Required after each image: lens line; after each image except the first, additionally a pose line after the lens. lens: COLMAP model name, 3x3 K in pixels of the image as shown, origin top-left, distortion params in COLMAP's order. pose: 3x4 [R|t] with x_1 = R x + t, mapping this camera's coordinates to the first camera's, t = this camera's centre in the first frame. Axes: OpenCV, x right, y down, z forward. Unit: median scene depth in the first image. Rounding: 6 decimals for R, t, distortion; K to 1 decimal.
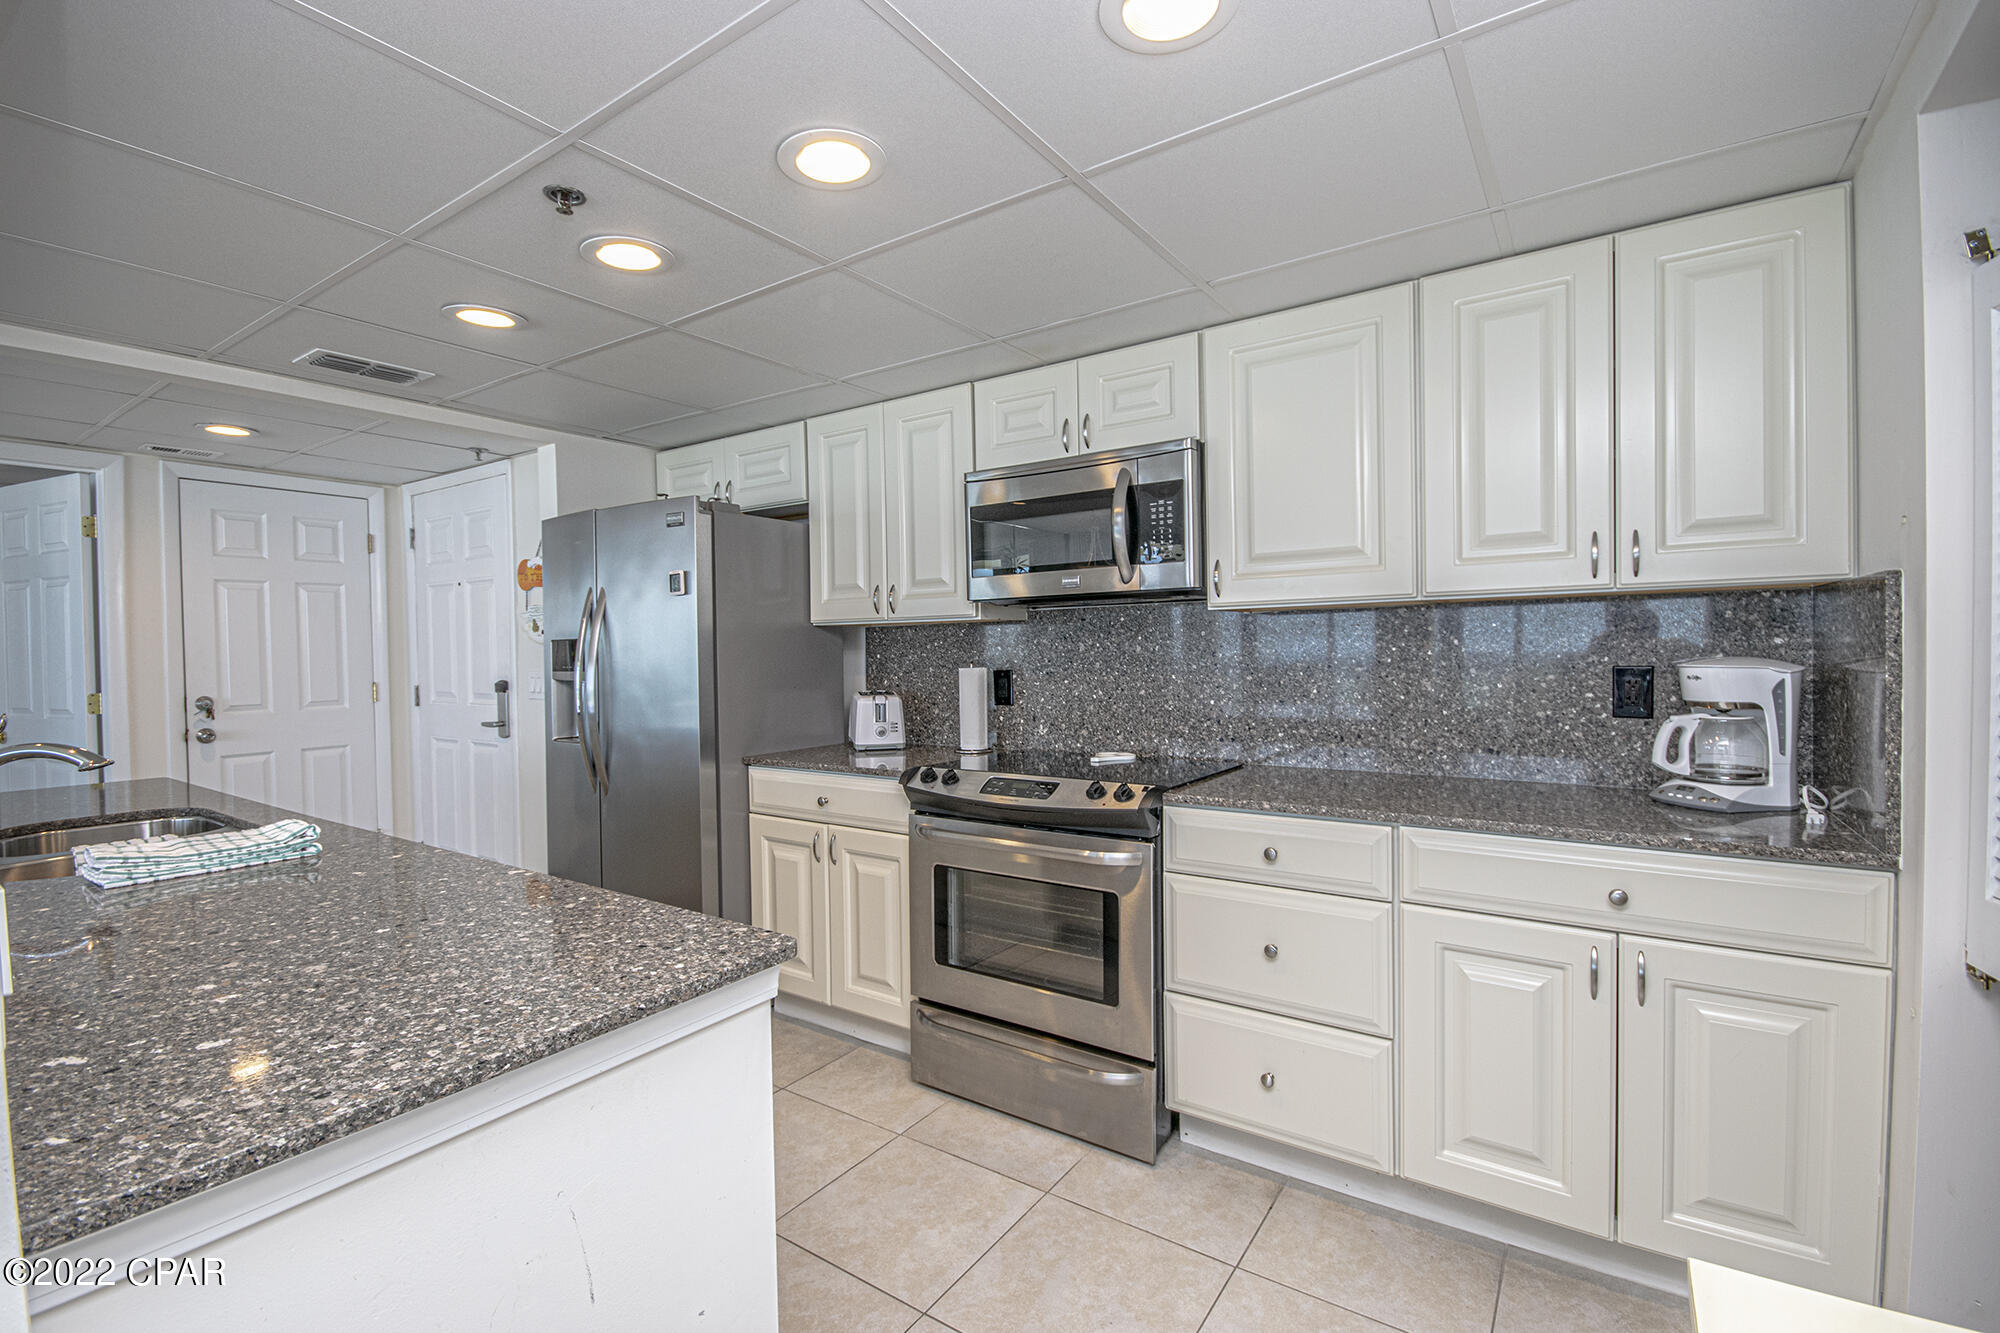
lens RADIAL K [[872.9, 0, 1000.0], [0, 872.9, 666.5], [0, 0, 1]] dist [-0.001268, 0.000071]
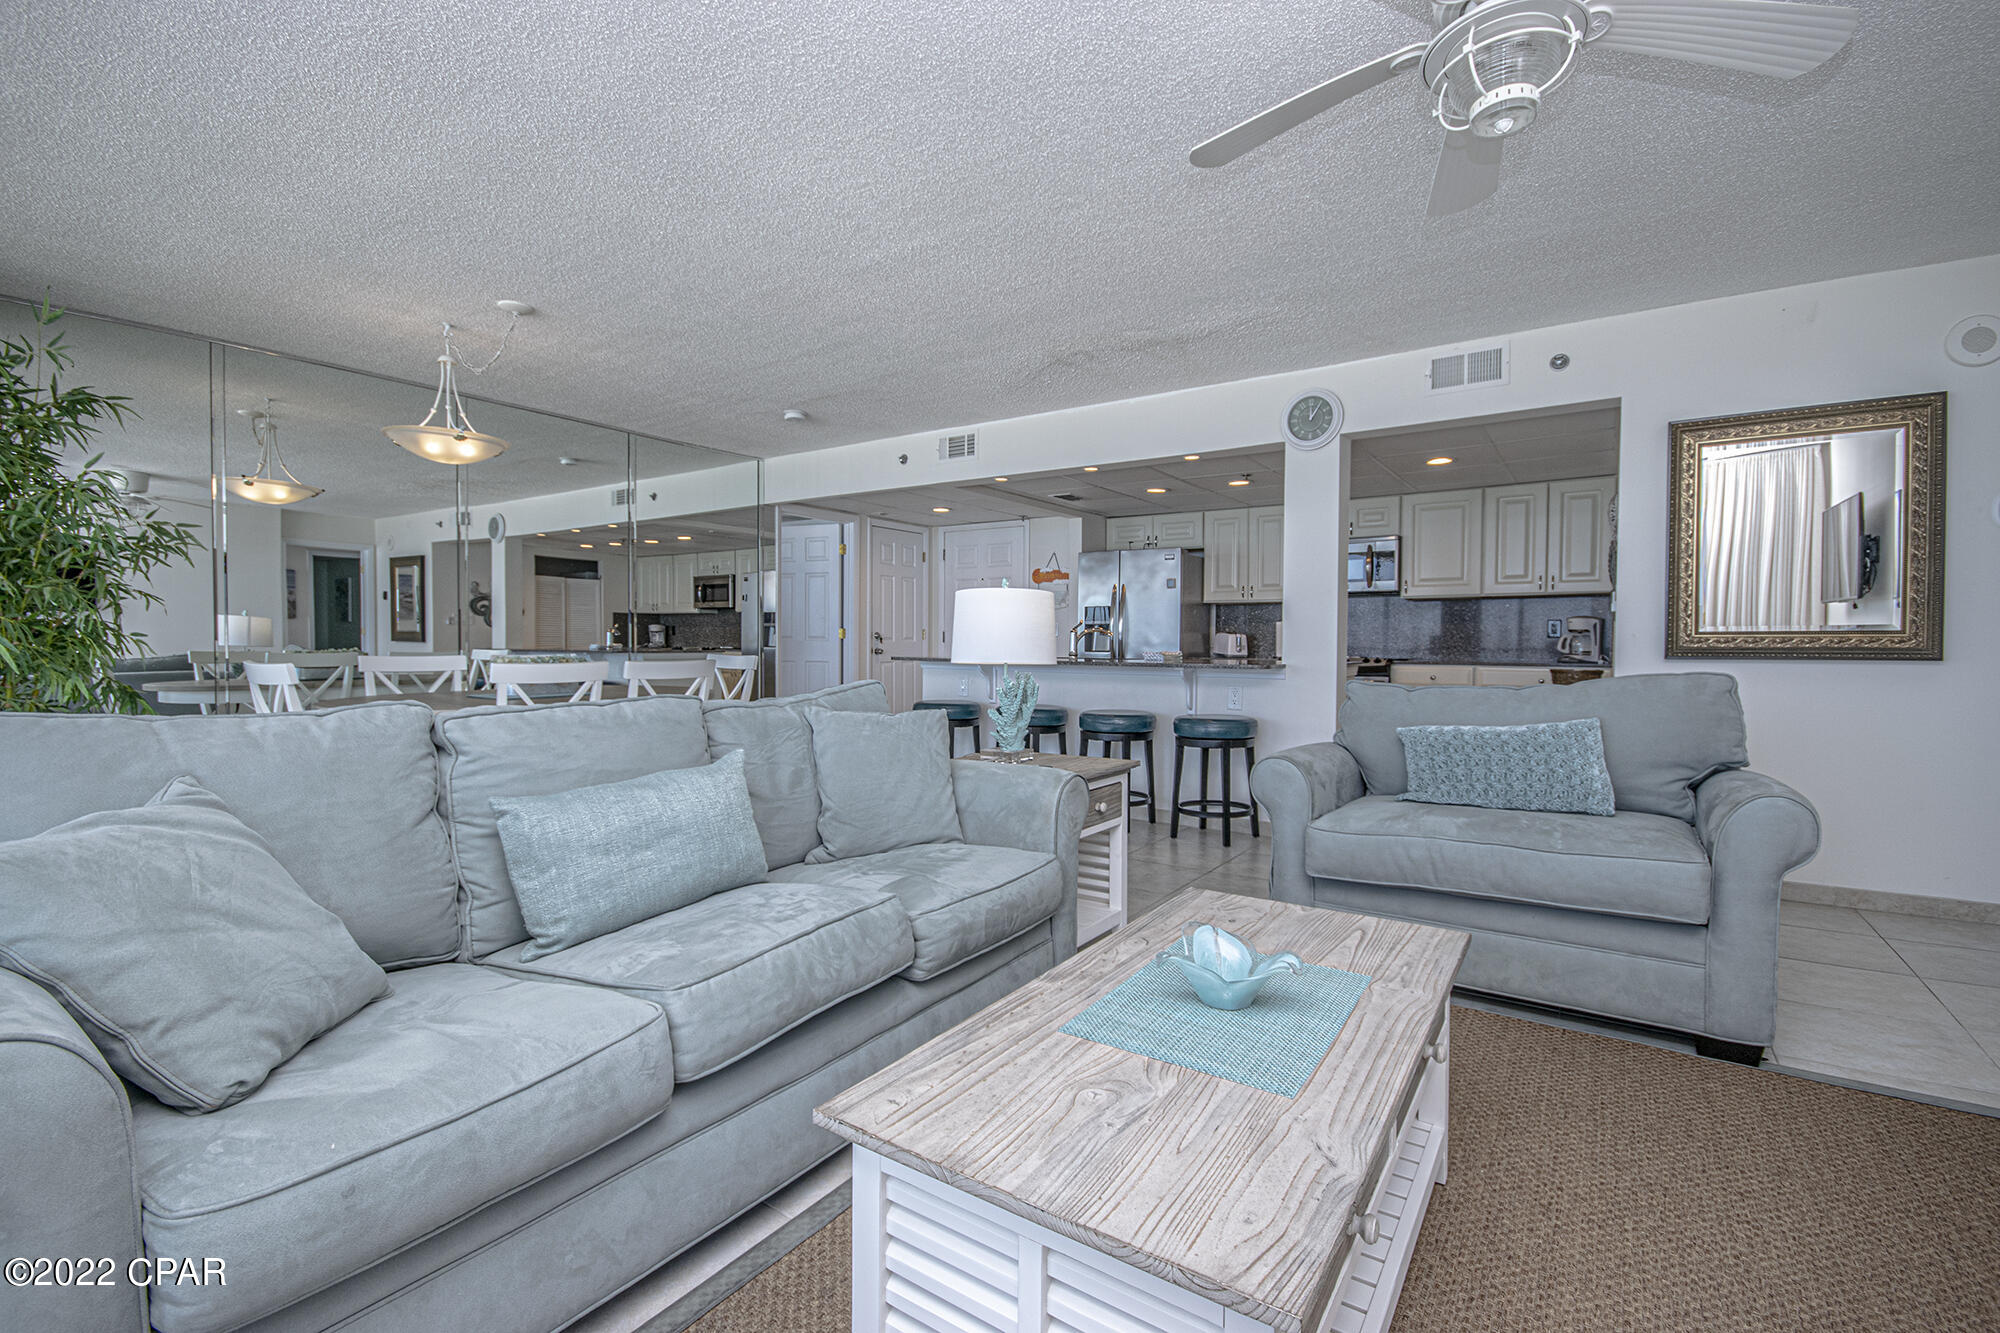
lens RADIAL K [[872.9, 0, 1000.0], [0, 872.9, 666.5], [0, 0, 1]] dist [-0.001268, 0.000071]
pose [[0.999818, 0.016955, -0.008784, -0.760554], [-0.016792, 0.999691, 0.018342, 0.091259], [0.009093, -0.018192, 0.999793, -1.340495]]
